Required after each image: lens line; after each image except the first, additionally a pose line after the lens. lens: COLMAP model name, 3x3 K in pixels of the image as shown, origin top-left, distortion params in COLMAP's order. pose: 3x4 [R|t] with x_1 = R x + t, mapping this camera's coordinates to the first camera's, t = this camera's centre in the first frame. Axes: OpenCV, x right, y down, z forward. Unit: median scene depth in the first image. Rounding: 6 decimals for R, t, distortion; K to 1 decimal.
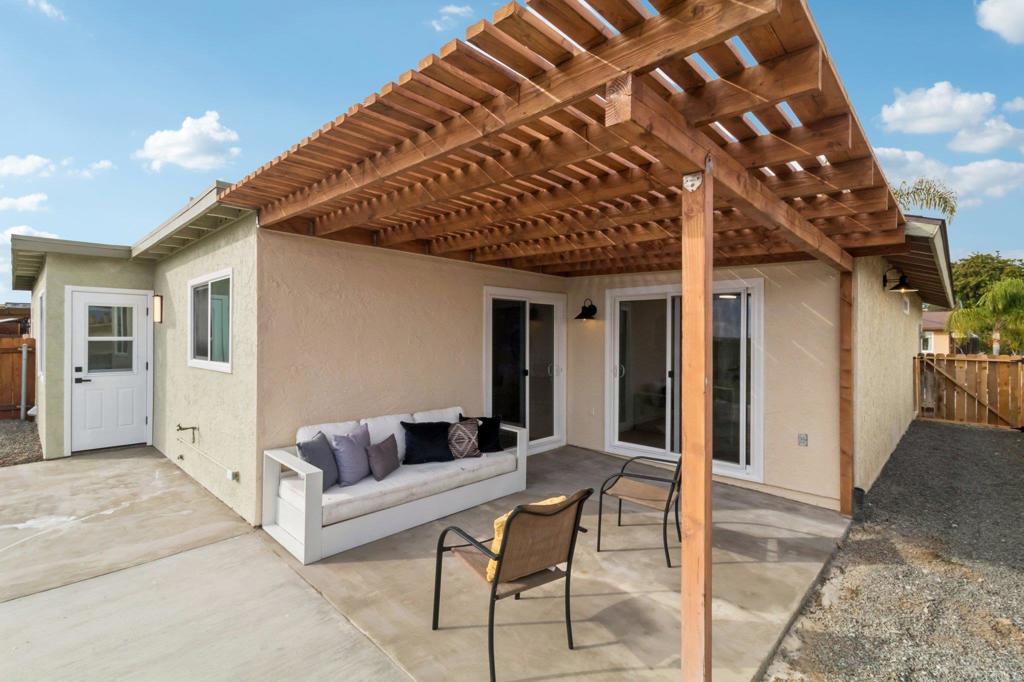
lens RADIAL K [[489.9, 0, 507.9], [0, 489.9, 337.0], [0, 0, 1]] dist [0.001790, 0.000664]
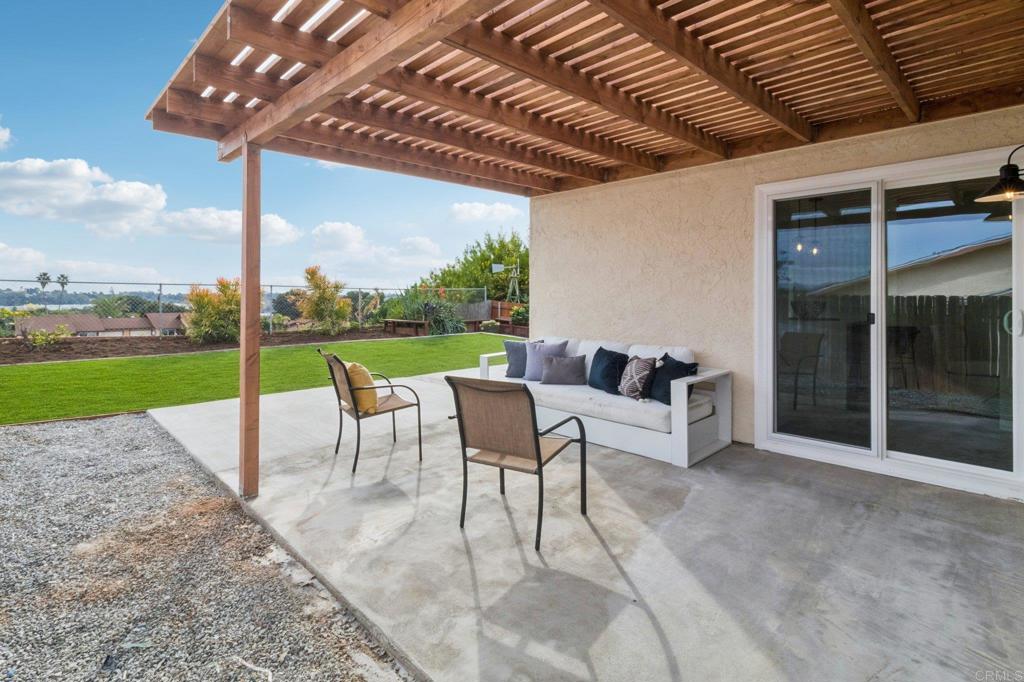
lens RADIAL K [[489.9, 0, 507.9], [0, 489.9, 337.0], [0, 0, 1]] dist [0.001790, 0.000664]
pose [[-0.032374, 0.083129, -0.996013, 0.871645], [-0.003031, 0.996522, 0.083270, 0.068865], [0.999471, 0.005714, -0.032010, 0.858537]]
